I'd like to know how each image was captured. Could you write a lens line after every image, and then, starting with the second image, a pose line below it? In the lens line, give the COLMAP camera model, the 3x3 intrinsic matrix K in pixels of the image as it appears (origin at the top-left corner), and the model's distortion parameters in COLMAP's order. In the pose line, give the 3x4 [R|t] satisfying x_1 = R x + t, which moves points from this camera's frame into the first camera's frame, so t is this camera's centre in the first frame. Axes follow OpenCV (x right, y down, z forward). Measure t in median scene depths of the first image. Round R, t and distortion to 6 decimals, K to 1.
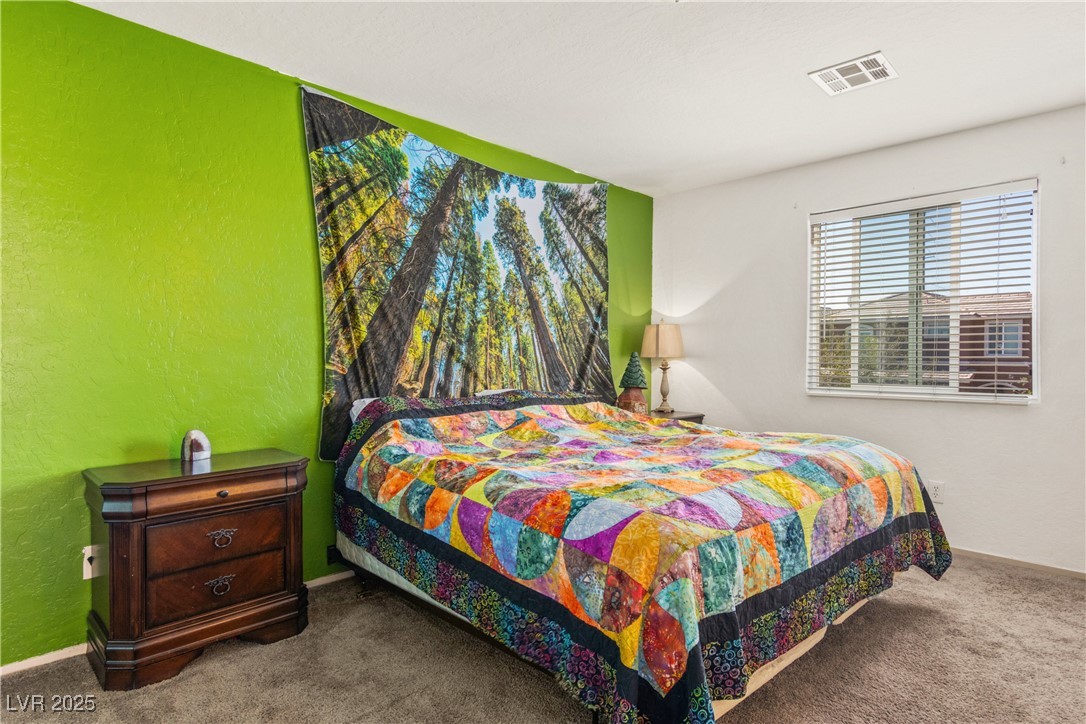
lens RADIAL K [[588.0, 0, 543.0], [0, 588.0, 362.0], [0, 0, 1]] dist [-0.000038, -0.000244]
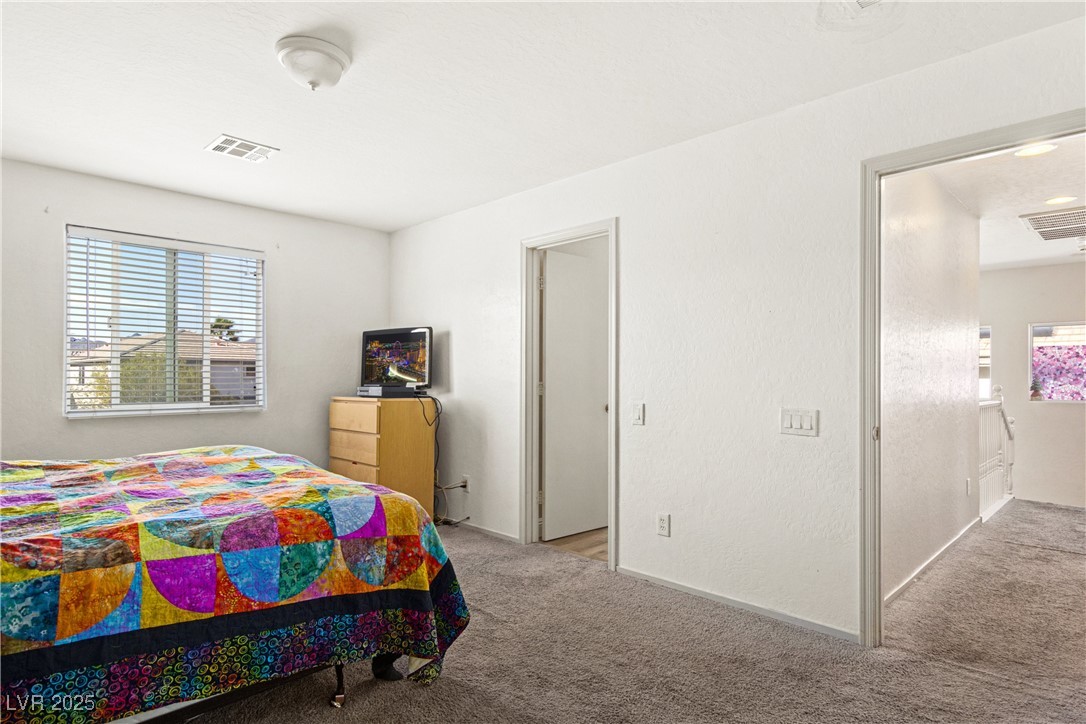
lens RADIAL K [[588.0, 0, 543.0], [0, 588.0, 362.0], [0, 0, 1]] dist [-0.000038, -0.000244]
pose [[0.032872, 0.020734, 0.999244, -1.047239], [0.008374, 0.999744, -0.021020, -0.017664], [-0.999424, 0.009058, 0.032690, 0.515562]]
